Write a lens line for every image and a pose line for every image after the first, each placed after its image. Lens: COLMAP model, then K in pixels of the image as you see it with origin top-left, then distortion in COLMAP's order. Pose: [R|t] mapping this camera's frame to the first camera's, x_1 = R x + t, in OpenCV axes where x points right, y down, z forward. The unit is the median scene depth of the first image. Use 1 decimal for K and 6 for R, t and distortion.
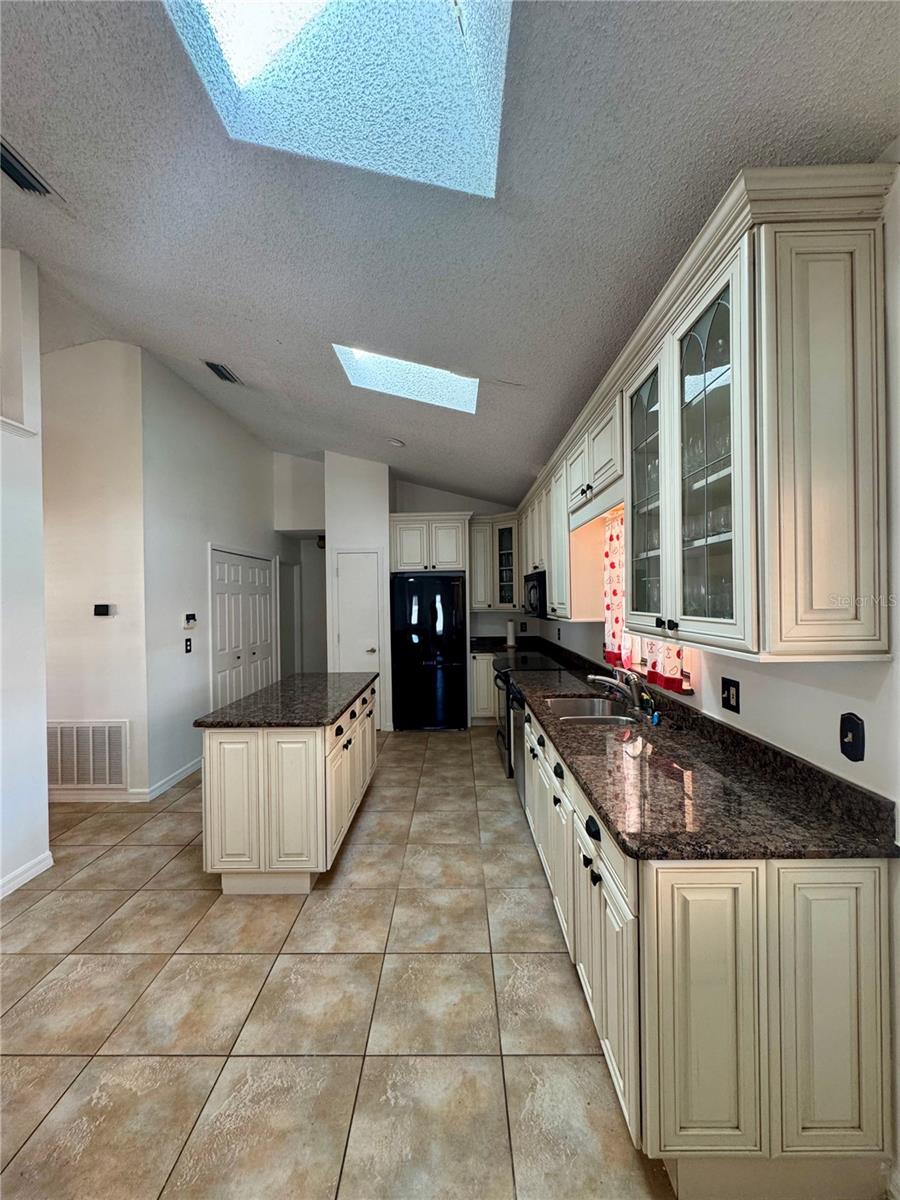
lens RADIAL K [[479.7, 0, 450.9], [0, 479.7, 600.0], [0, 0, 1]] dist [-0.006833, 0.001682]
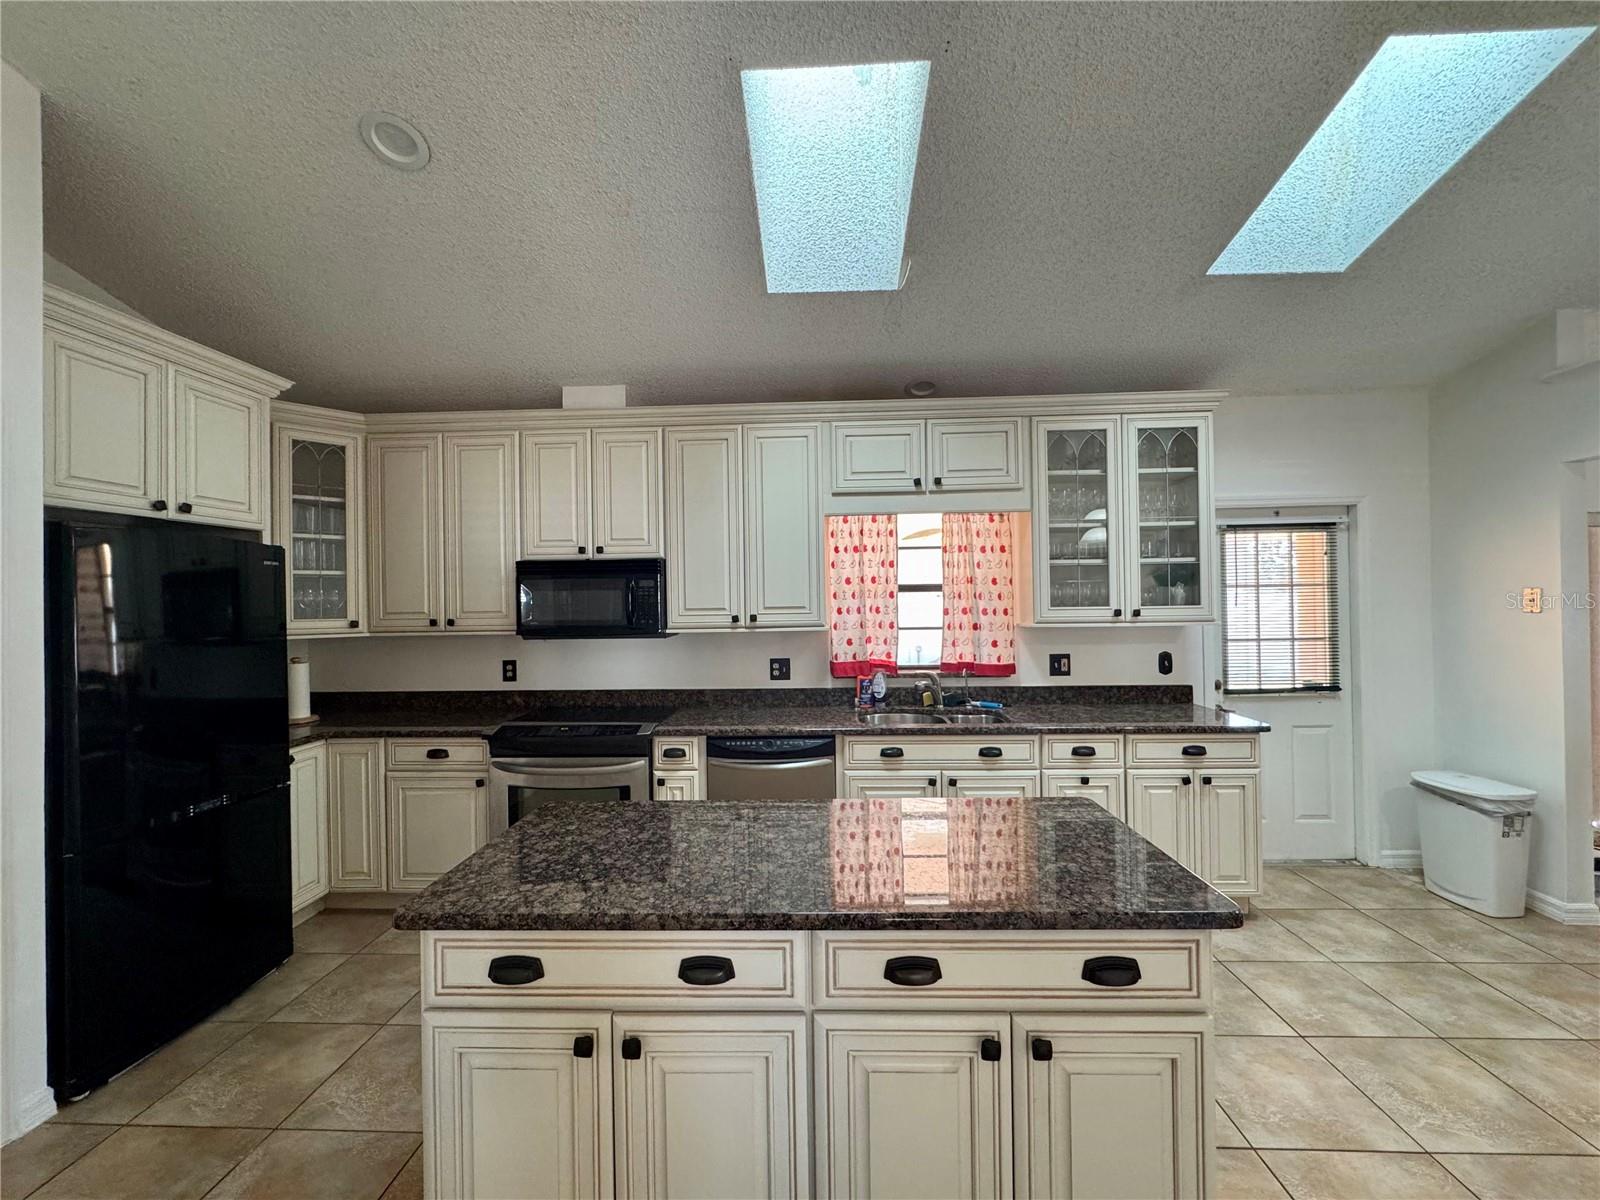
lens RADIAL K [[639.6, 0, 801.2], [0, 639.6, 598.2], [0, 0, 1]] dist [-0.006833, 0.001682]
pose [[0.029735, 0.020252, 0.999353, -0.826931], [0.018212, 0.999618, -0.020799, 0.014897], [-0.999392, 0.018819, 0.029355, 1.044909]]
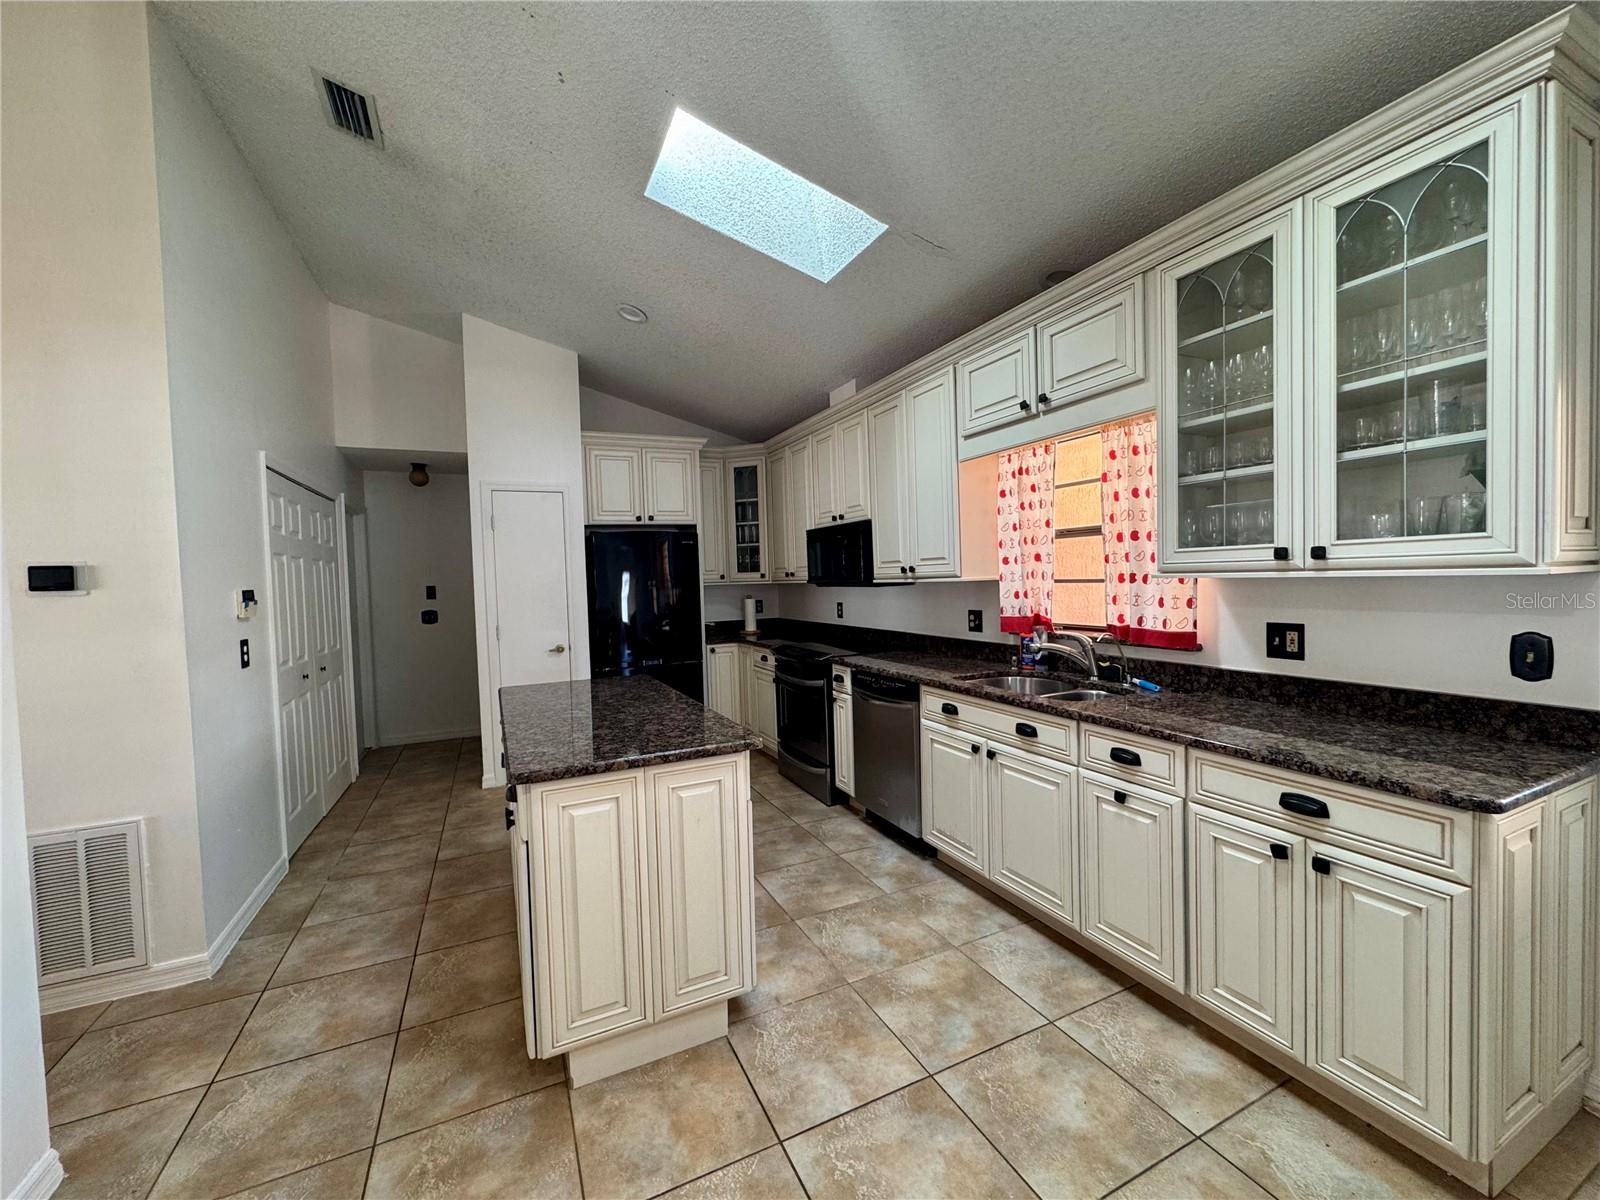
lens RADIAL K [[639.6, 0, 800.0], [0, 639.6, 600.2], [0, 0, 1]] dist [-0.006833, 0.001682]
pose [[0.897760, -0.028658, 0.439552, -0.442182], [0.019114, 0.999476, 0.026125, 0.046384], [-0.440070, -0.015052, 0.897837, 0.209205]]
